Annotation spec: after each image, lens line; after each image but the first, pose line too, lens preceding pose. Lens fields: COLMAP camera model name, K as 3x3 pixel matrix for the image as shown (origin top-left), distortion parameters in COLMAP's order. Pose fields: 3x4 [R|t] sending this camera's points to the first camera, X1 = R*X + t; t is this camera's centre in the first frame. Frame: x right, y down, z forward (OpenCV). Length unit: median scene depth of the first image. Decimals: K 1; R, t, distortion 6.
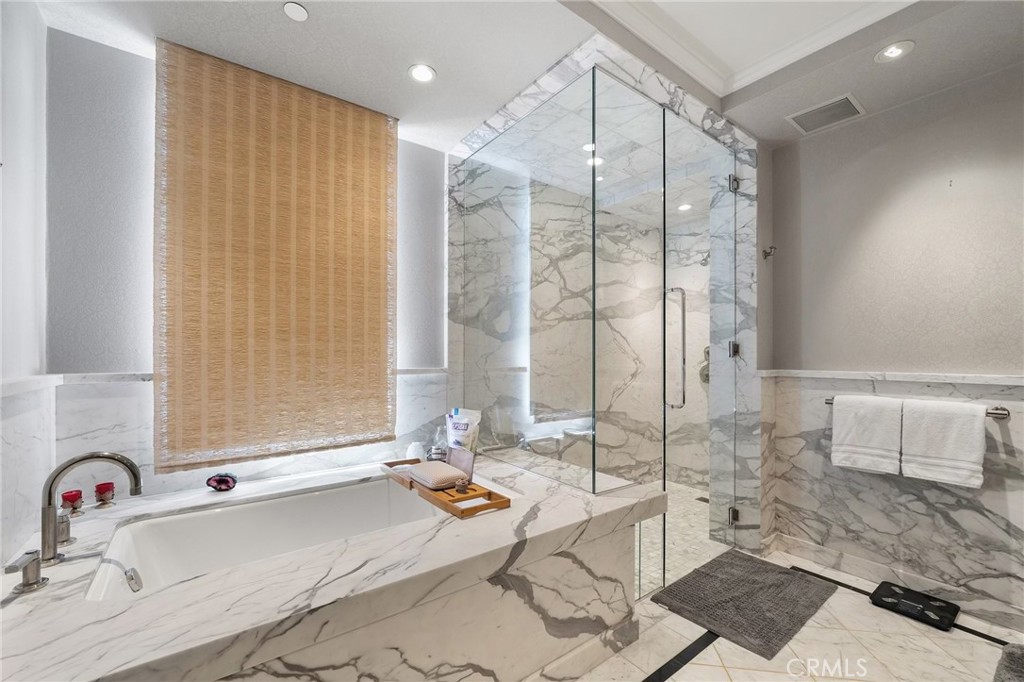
lens RADIAL K [[418.8, 0, 502.5], [0, 418.8, 356.2], [0, 0, 1]] dist [-0.006349, 0.001315]
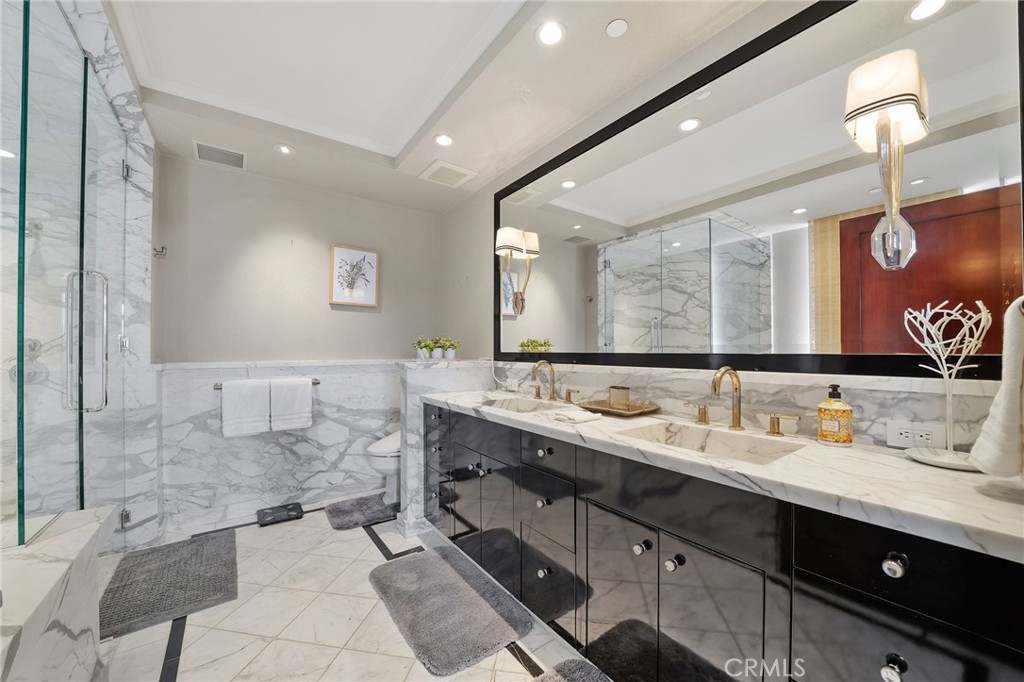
lens RADIAL K [[370.5, 0, 509.5], [0, 370.5, 345.8], [0, 0, 1]] dist [-0.022759, 0.002839]
pose [[0.015740, 0.007974, 0.999844, -0.305716], [0.003806, 0.999960, -0.008035, -0.001168], [-0.999869, 0.003932, 0.015709, 0.130654]]
